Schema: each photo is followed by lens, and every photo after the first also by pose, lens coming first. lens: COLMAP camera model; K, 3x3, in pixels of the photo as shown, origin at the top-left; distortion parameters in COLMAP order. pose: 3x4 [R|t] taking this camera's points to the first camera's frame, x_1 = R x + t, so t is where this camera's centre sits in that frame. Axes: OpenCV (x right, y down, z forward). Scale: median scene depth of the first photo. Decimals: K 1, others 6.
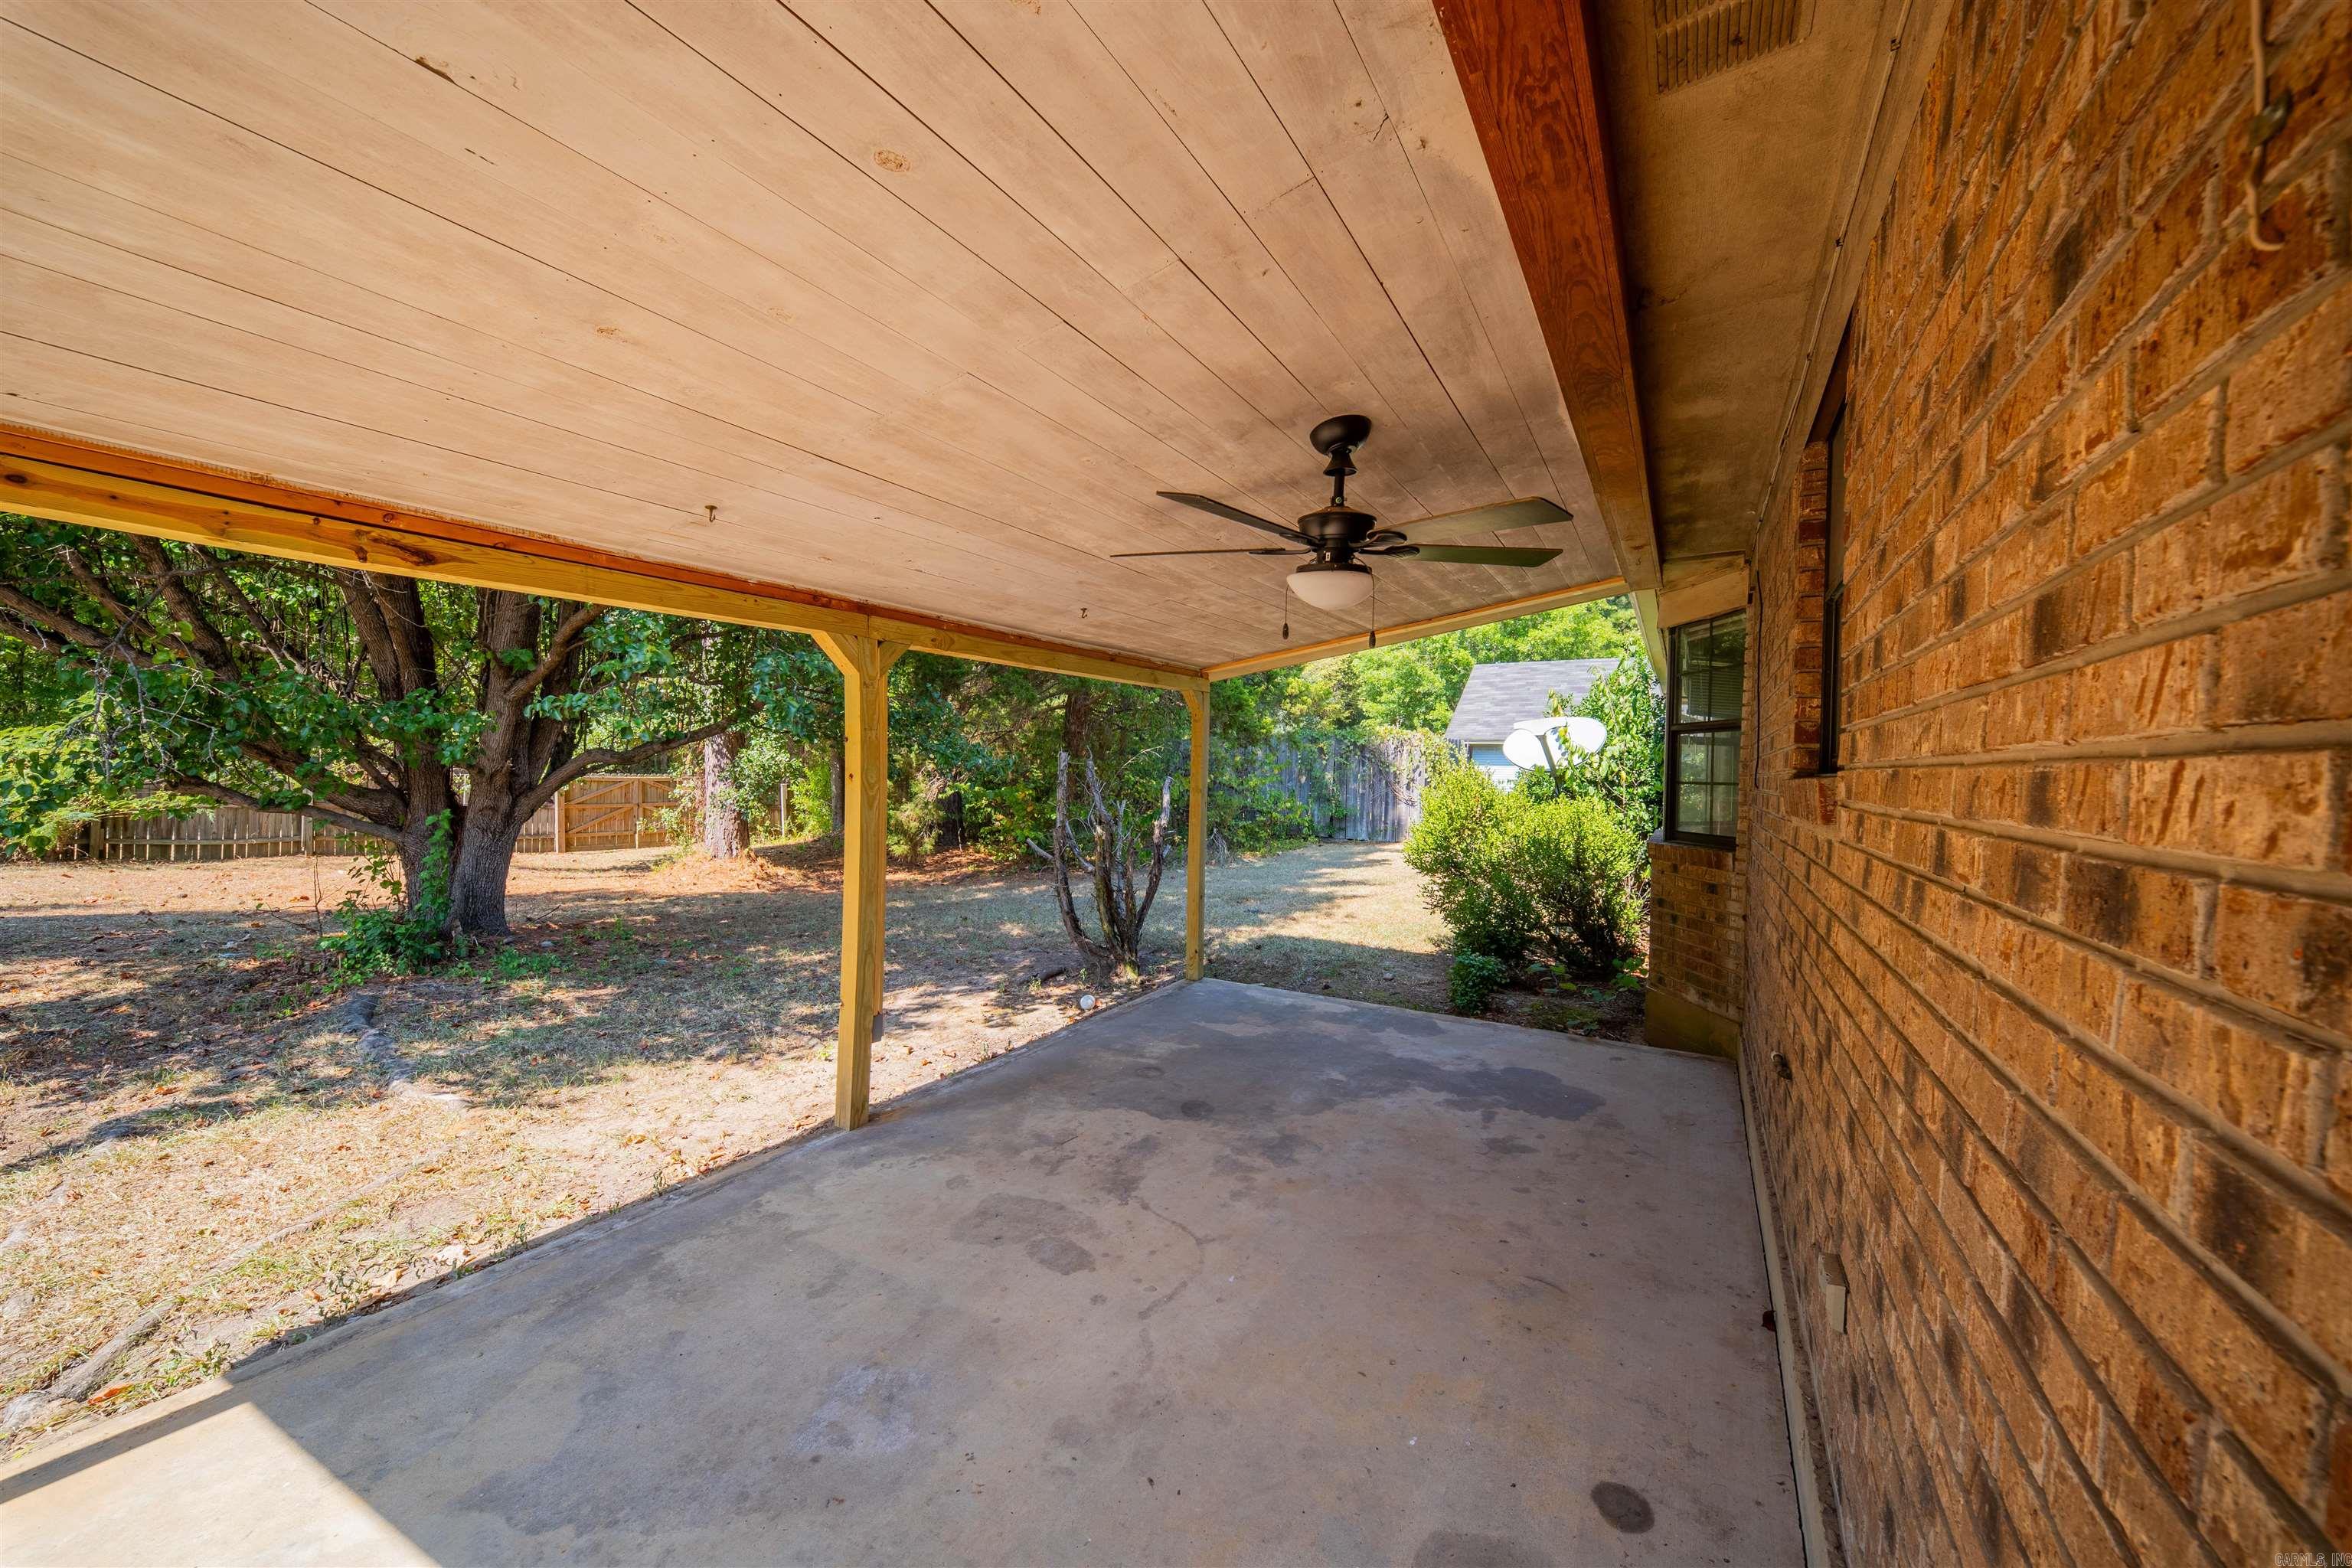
lens RADIAL K [[821.9, 0, 1179.8], [0, 821.9, 778.6], [0, 0, 1]] dist [0.010337, -0.007662]
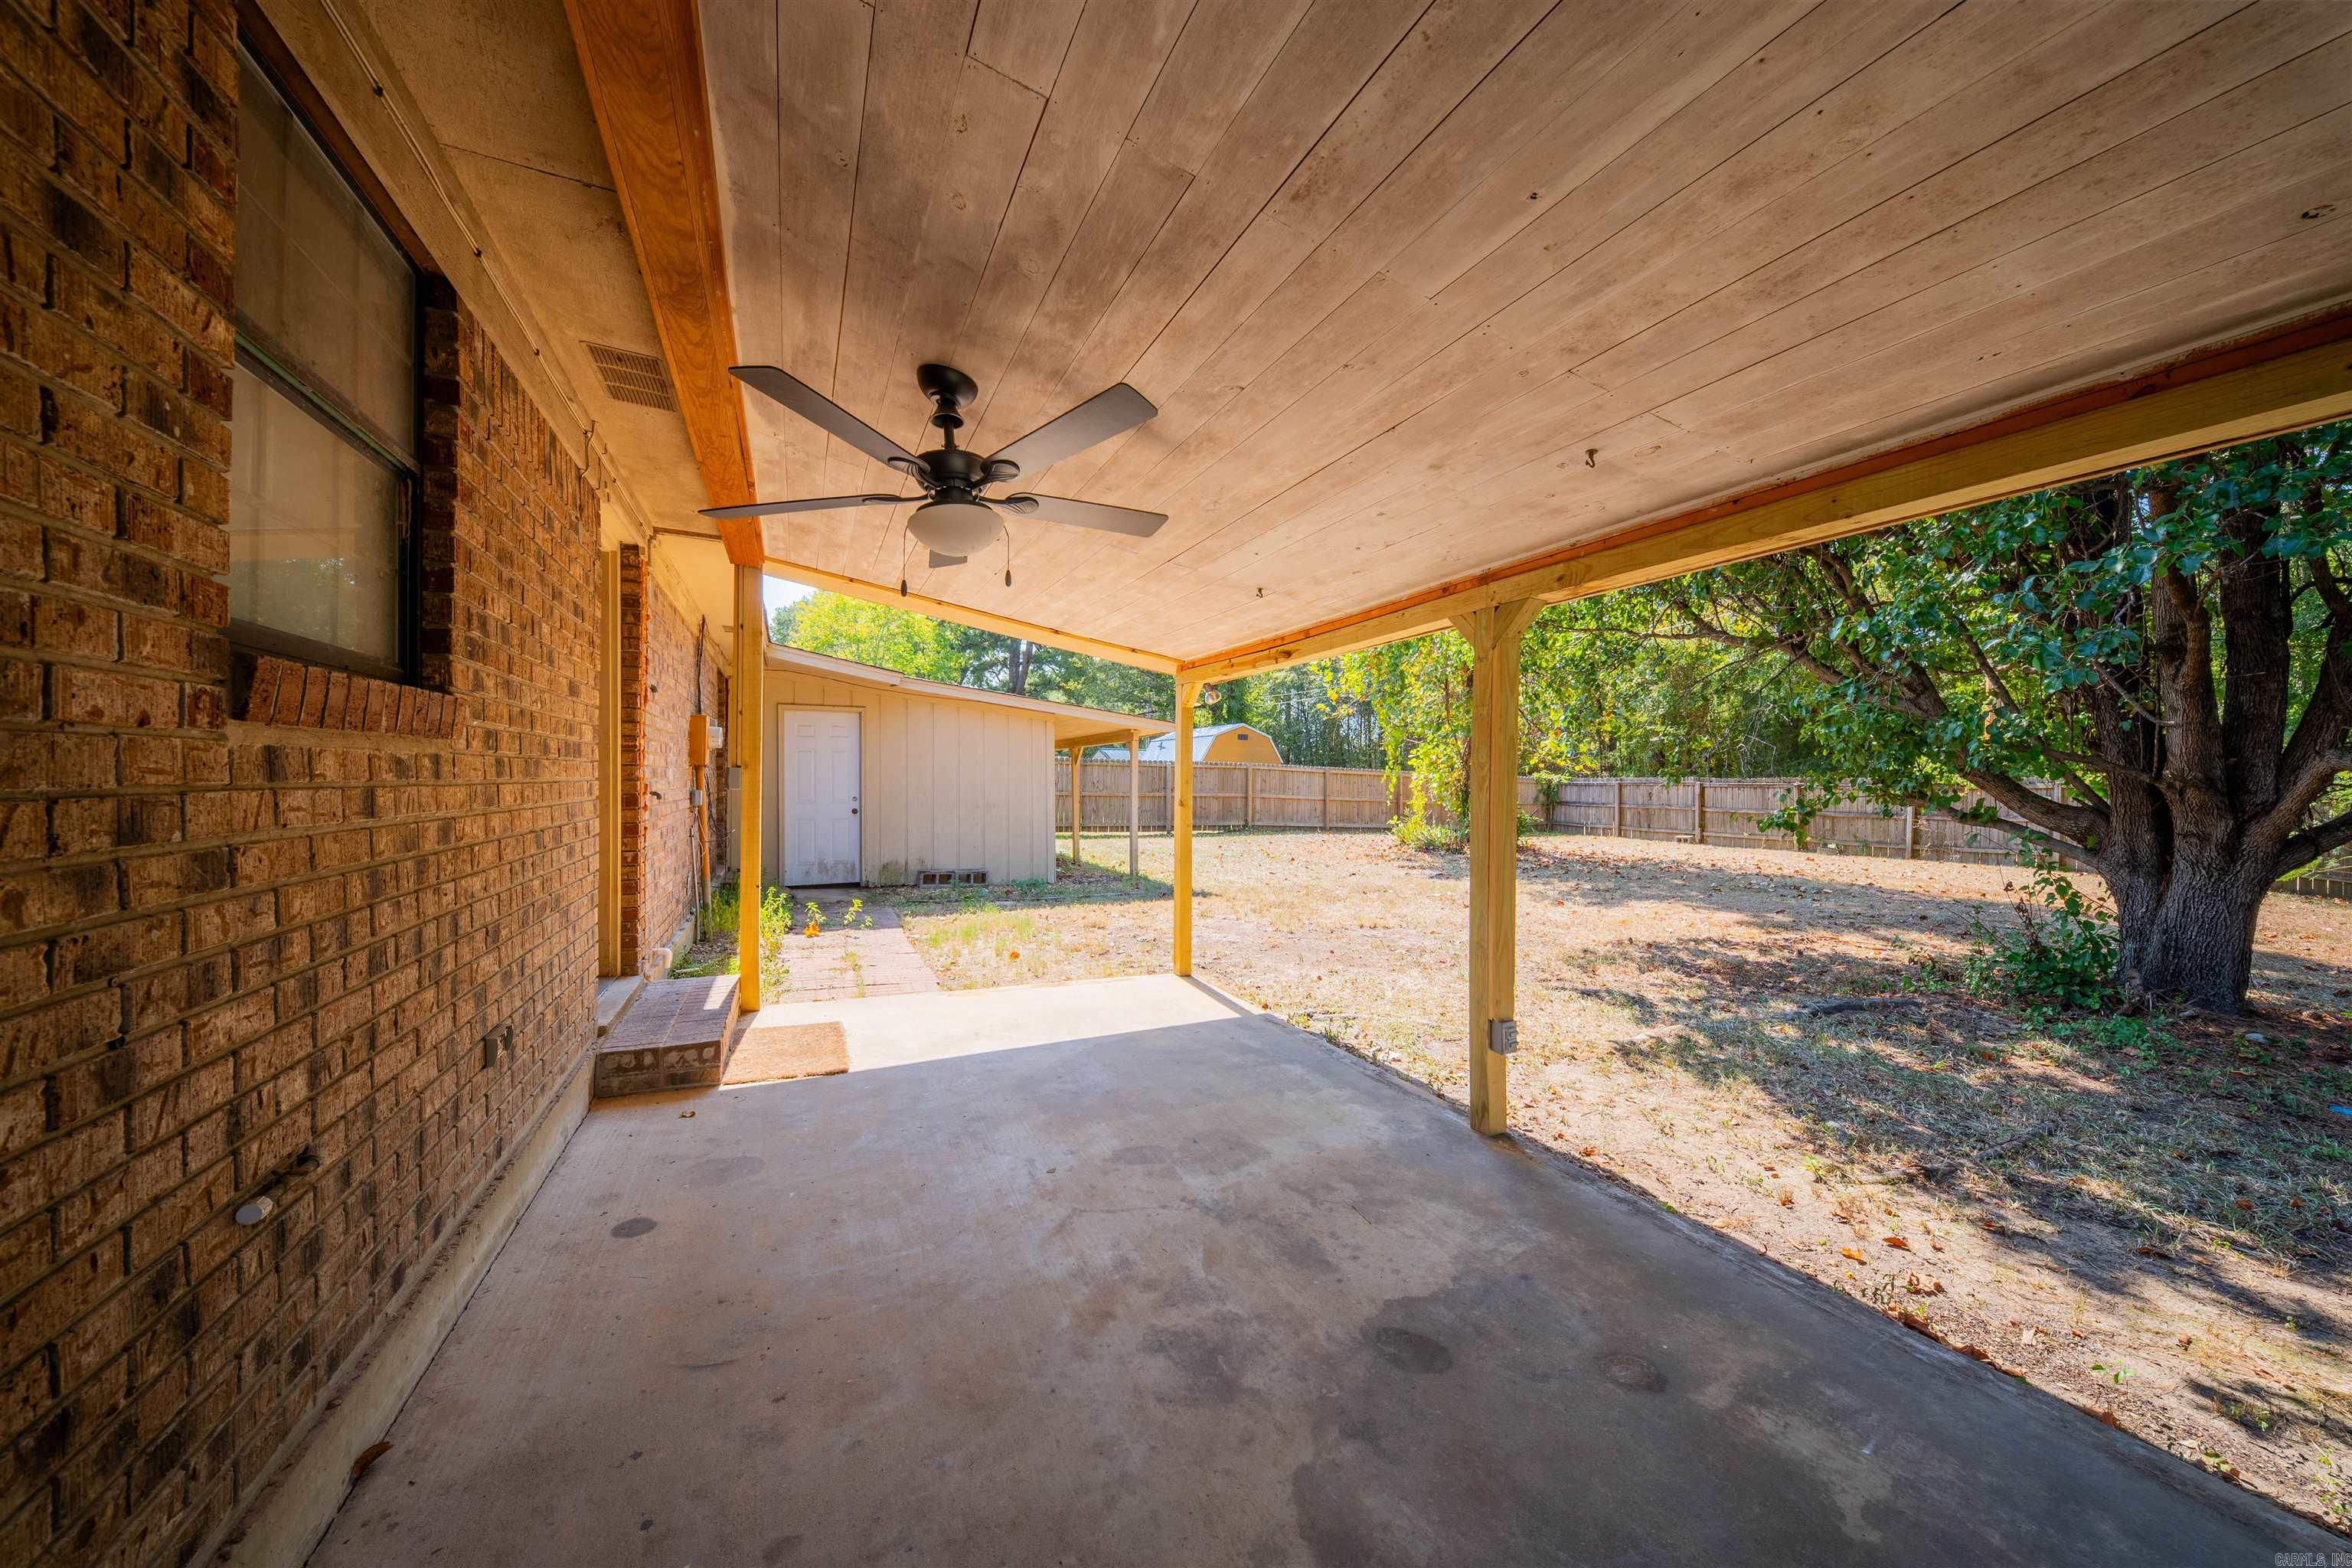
lens RADIAL K [[821.9, 0, 1179.8], [0, 821.9, 778.6], [0, 0, 1]] dist [0.010337, -0.007662]
pose [[-0.547013, -0.024782, -0.836757, 0.499272], [-0.033869, 0.999398, -0.007458, 0.033560], [0.836439, 0.024260, -0.547523, 1.029770]]
